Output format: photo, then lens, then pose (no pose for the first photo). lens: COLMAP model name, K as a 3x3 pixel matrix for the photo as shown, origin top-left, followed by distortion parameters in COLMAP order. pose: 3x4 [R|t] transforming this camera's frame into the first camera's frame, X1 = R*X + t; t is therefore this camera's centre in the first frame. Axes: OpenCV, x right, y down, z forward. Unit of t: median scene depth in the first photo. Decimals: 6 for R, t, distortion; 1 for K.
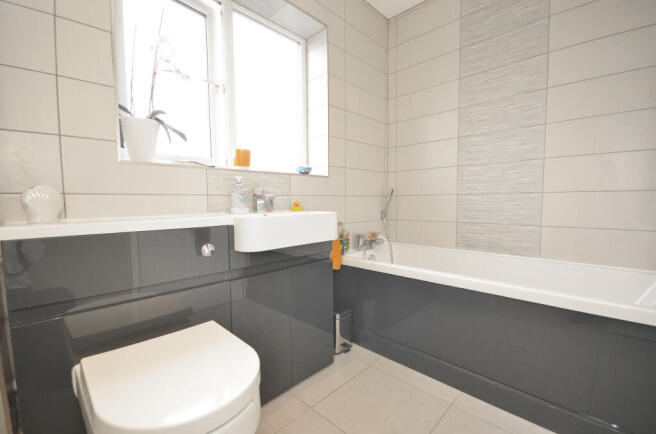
lens RADIAL K [[285.8, 0, 328.0], [0, 285.8, 217.0], [0, 0, 1]] dist [0.001717, 0.000009]
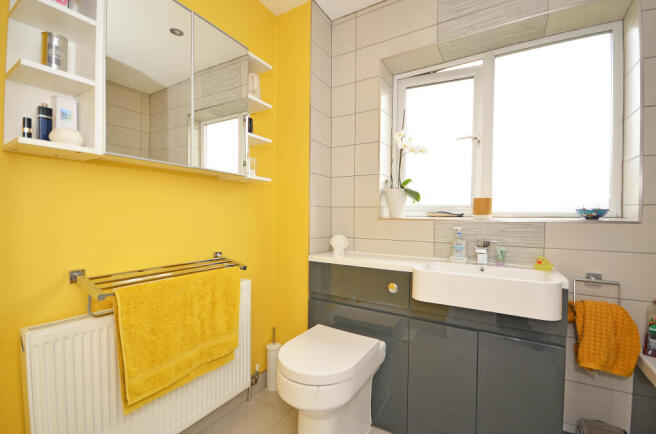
lens RADIAL K [[285.8, 0, 328.0], [0, 285.8, 217.0], [0, 0, 1]] dist [0.001717, 0.000009]
pose [[0.235648, 0.007915, -0.971806, 0.583413], [-0.075469, 0.997096, -0.010179, -0.128418], [0.968904, 0.075740, 0.235561, 0.273577]]
